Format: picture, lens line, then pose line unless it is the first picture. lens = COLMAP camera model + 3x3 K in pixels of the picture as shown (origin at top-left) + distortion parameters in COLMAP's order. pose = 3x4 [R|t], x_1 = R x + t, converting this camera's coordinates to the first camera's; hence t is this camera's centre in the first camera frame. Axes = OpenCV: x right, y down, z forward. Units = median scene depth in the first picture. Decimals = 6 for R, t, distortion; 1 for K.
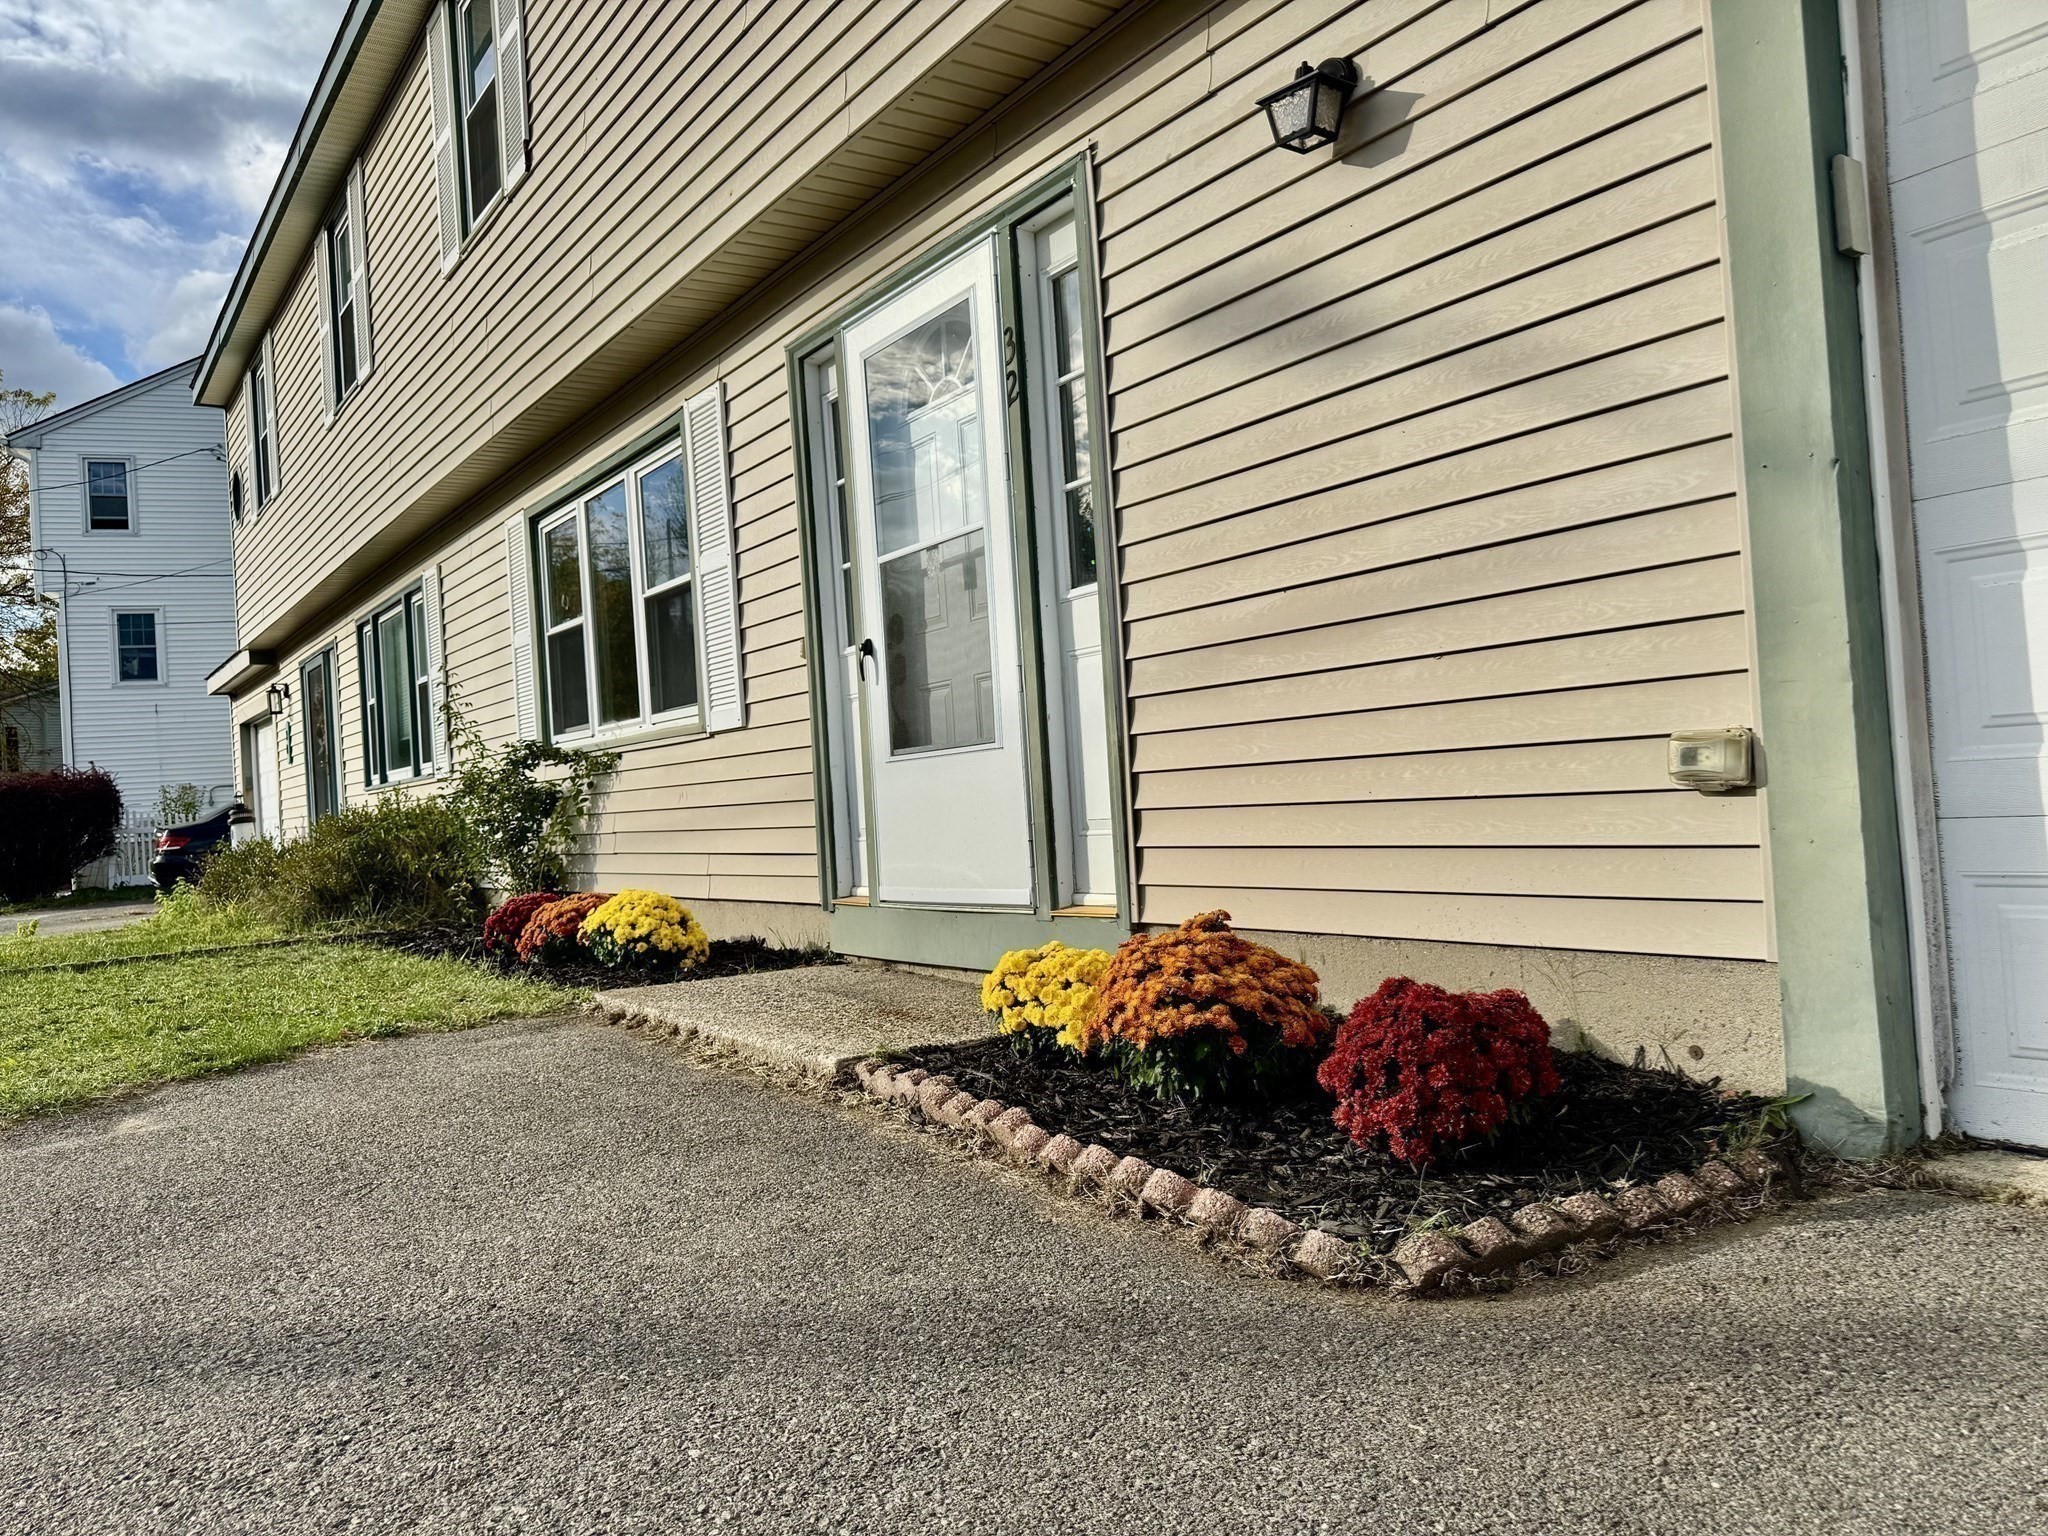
lens RADIAL K [[1435.7, 0, 1025.5], [0, 1435.7, 771.5], [0, 0, 1]] dist [0.082186, -0.004121]
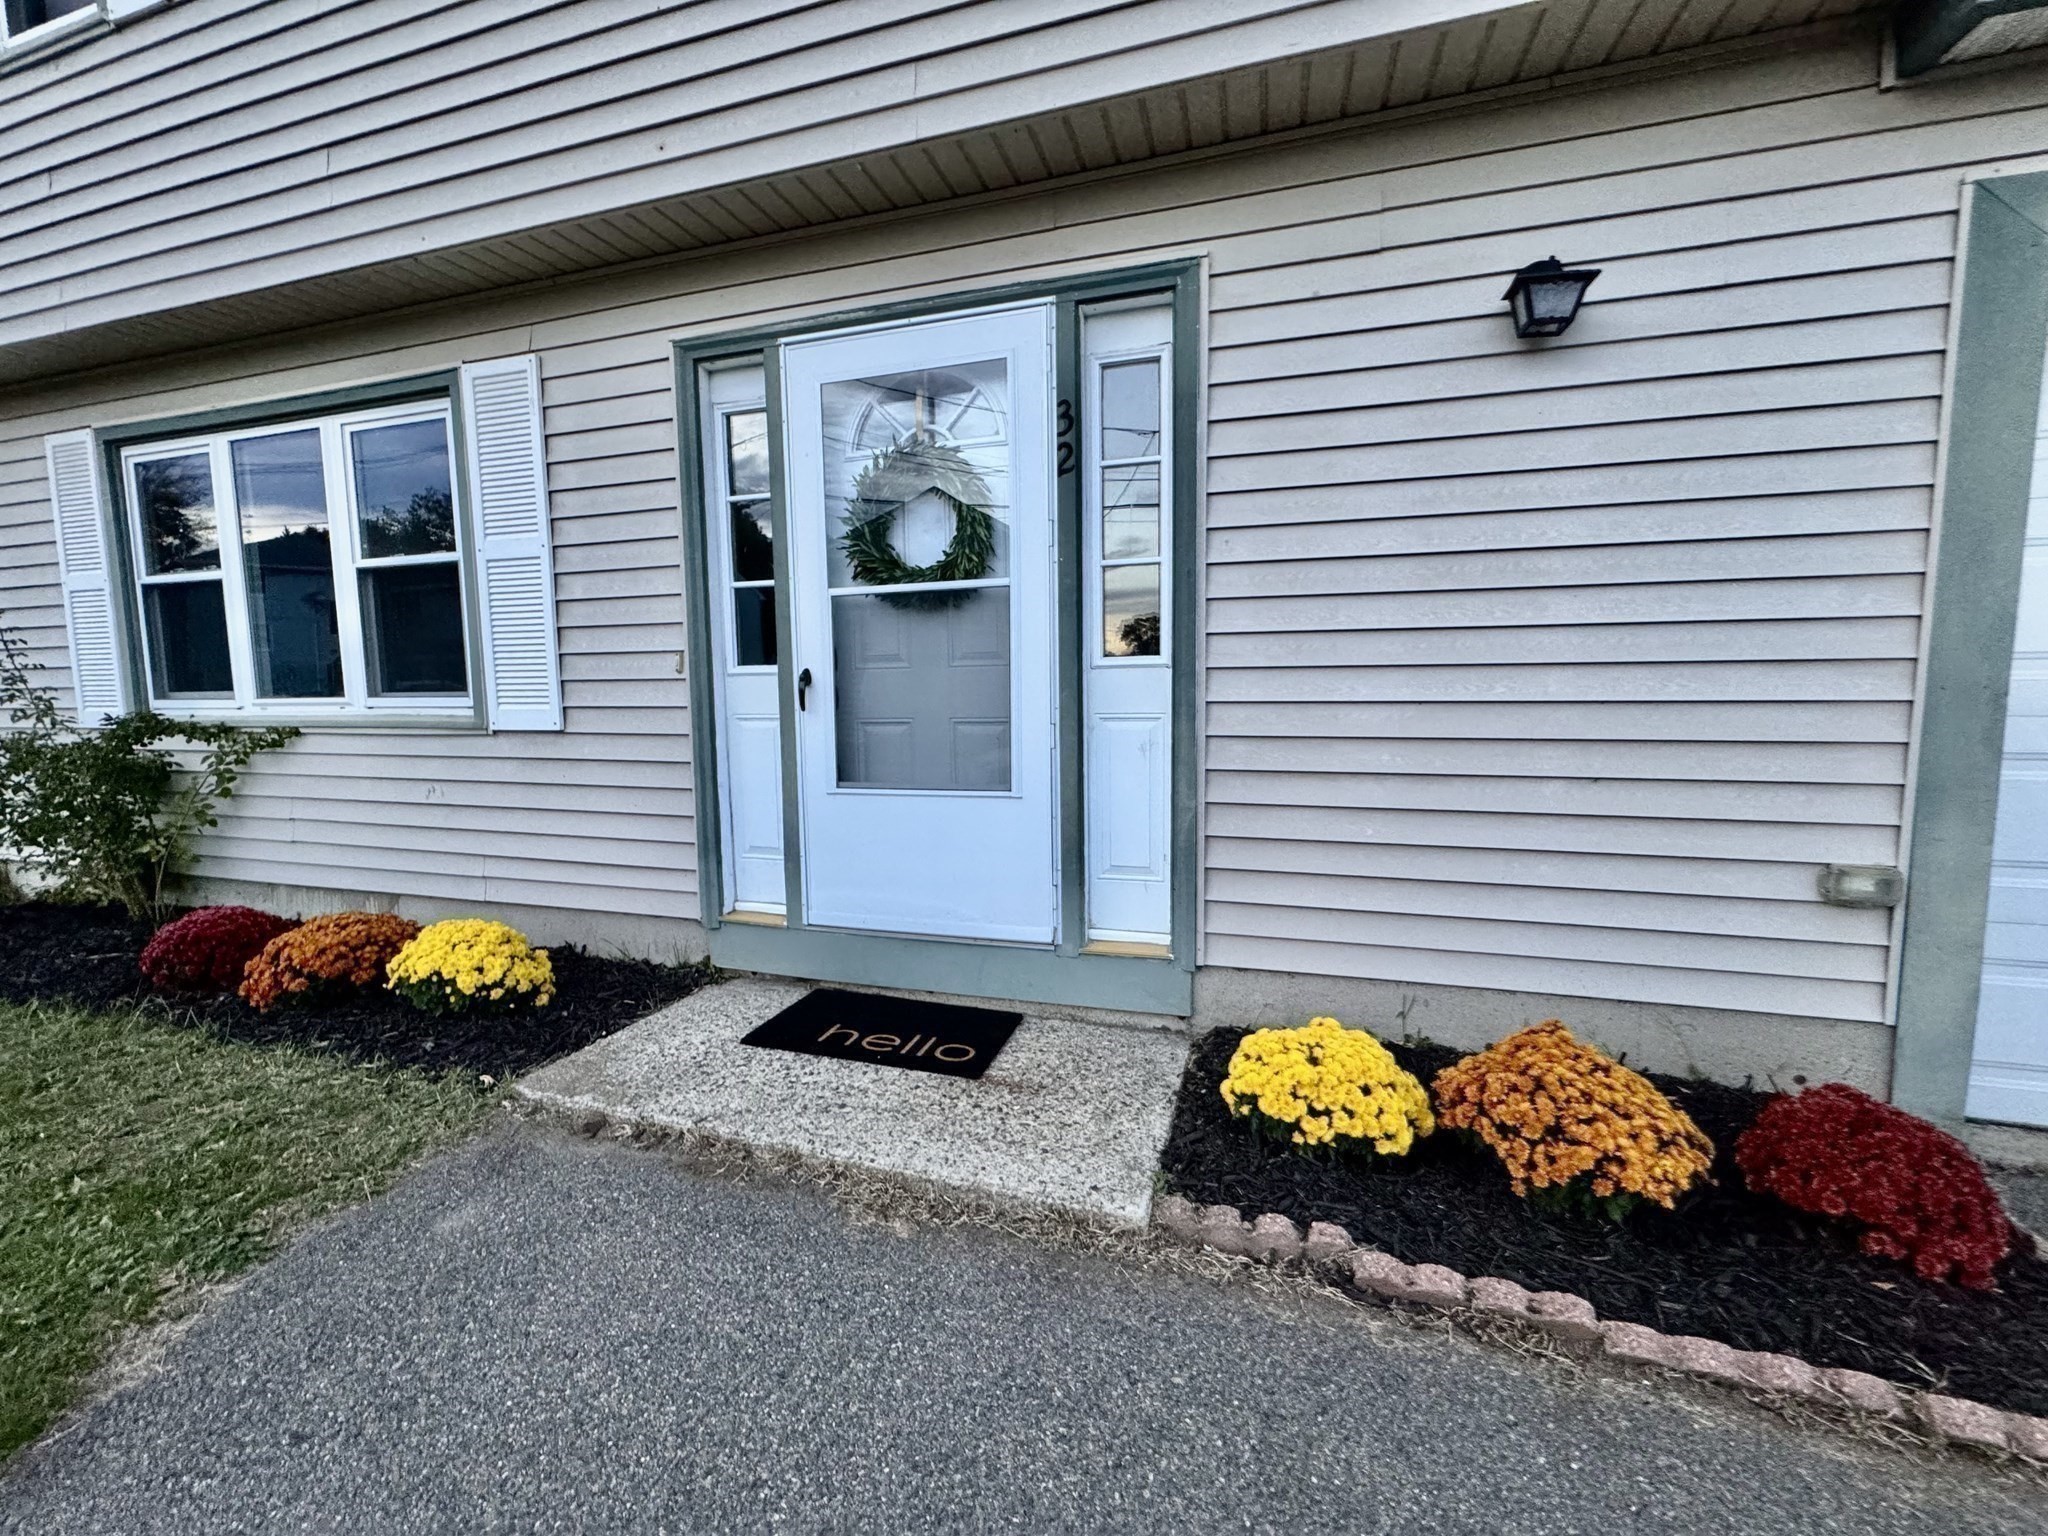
lens RADIAL K [[818.9, 0, 1024.3], [0, 818.9, 766.4], [0, 0, 1]] dist [-0.000958, -0.000522]
pose [[0.791090, -0.009774, 0.611622, -0.339042], [-0.047105, 0.995930, 0.076842, -0.075861], [-0.609883, -0.089600, 0.787410, 0.454286]]
